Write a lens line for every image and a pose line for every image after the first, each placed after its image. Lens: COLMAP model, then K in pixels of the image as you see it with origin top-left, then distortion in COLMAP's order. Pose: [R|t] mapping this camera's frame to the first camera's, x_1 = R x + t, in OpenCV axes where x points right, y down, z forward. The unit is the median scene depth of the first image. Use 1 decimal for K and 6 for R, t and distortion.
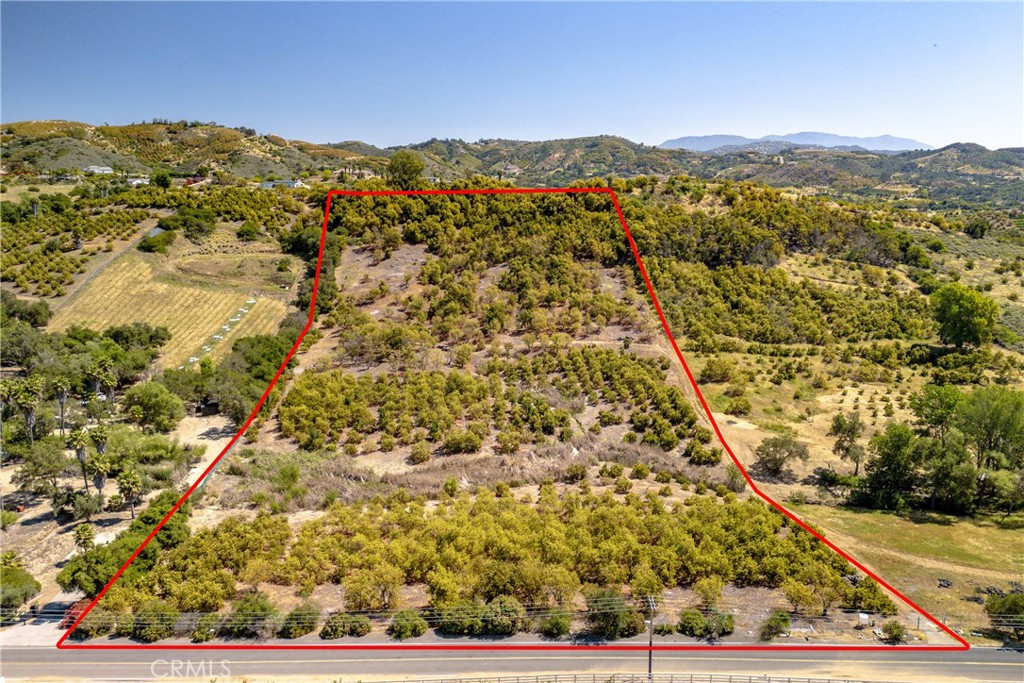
lens RADIAL K [[749.1, 0, 539.8], [0, 749.1, 340.9], [0, 0, 1]] dist [0.076964, -0.074673]
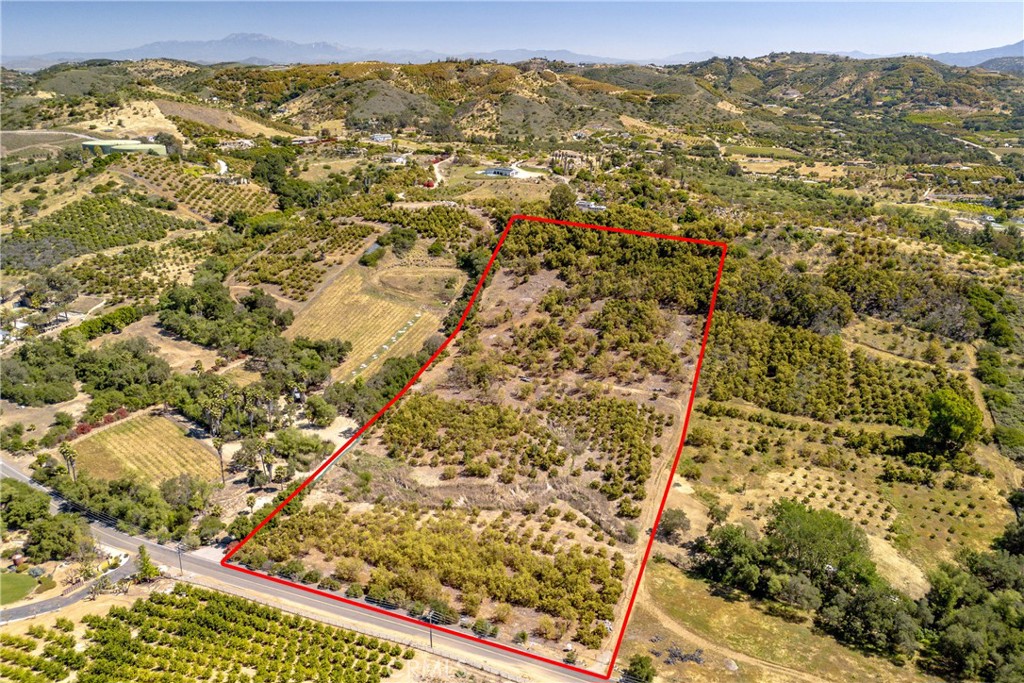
lens RADIAL K [[749.1, 0, 539.8], [0, 749.1, 340.9], [0, 0, 1]] dist [0.076964, -0.074673]
pose [[0.933865, 0.135493, -0.330965, 0.268565], [-0.097260, 0.986792, 0.129547, -0.185793], [0.344147, -0.088790, 0.934708, -0.210704]]
